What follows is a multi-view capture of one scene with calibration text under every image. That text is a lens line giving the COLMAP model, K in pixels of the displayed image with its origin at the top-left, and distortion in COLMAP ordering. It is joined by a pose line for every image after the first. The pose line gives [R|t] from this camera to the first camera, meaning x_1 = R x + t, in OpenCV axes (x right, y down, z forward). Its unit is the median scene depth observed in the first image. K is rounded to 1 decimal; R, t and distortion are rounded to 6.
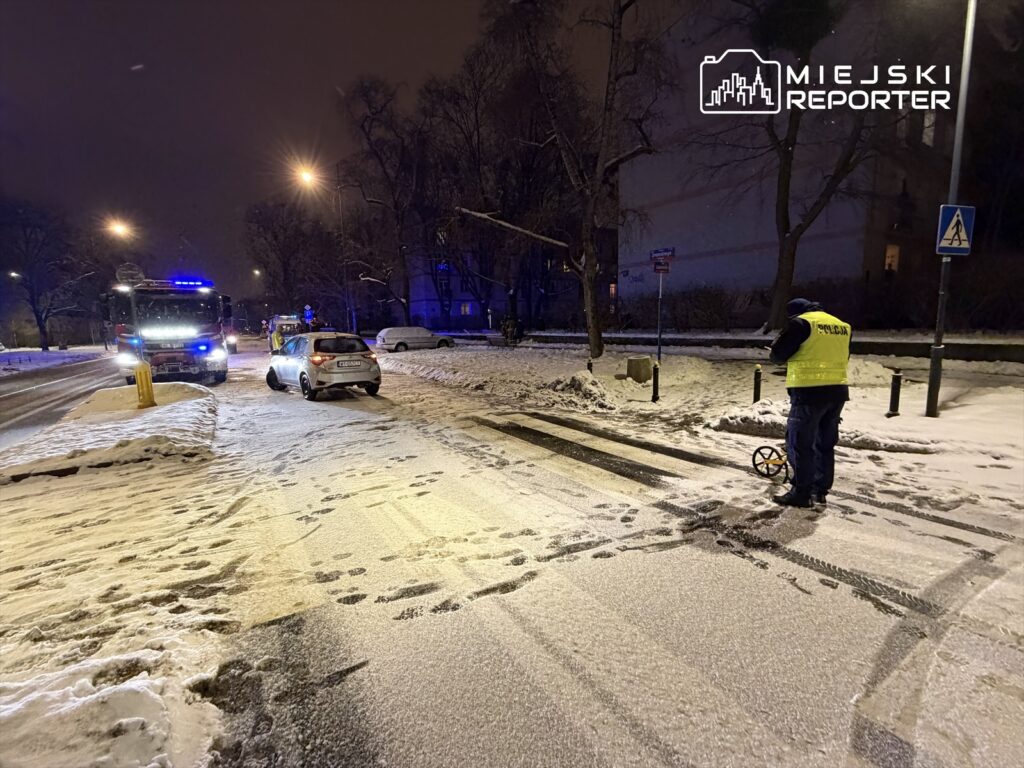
lens RADIAL K [[454.5, 0, 510.1], [0, 454.5, 386.0], [0, 0, 1]] dist [-0.005115, -0.000324]
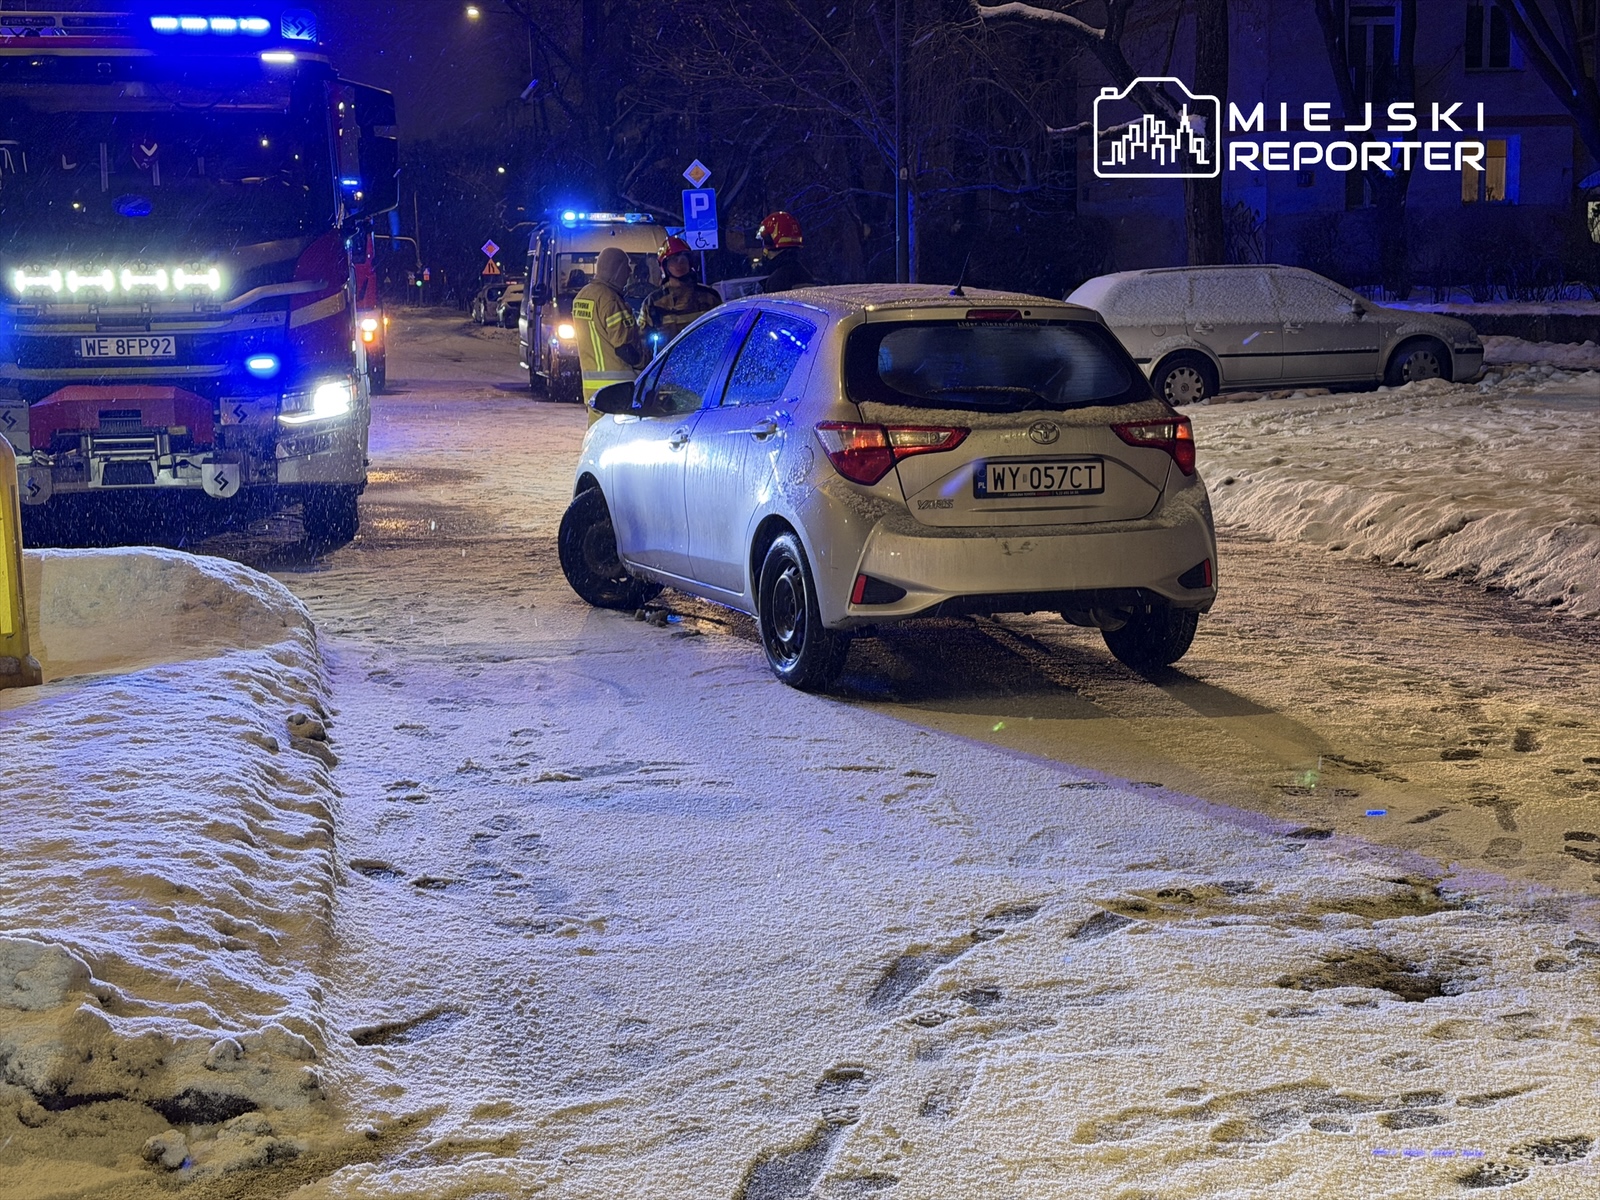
lens RADIAL K [[2342.3, 0, 802.2], [0, 2342.3, 598.5], [0, 0, 1]] dist [0.107718, 0.000000]
pose [[0.935305, 0.051426, -0.350087, -0.128781], [-0.048741, 0.998675, 0.016483, -0.014845], [0.350471, 0.001647, 0.936572, 0.172258]]
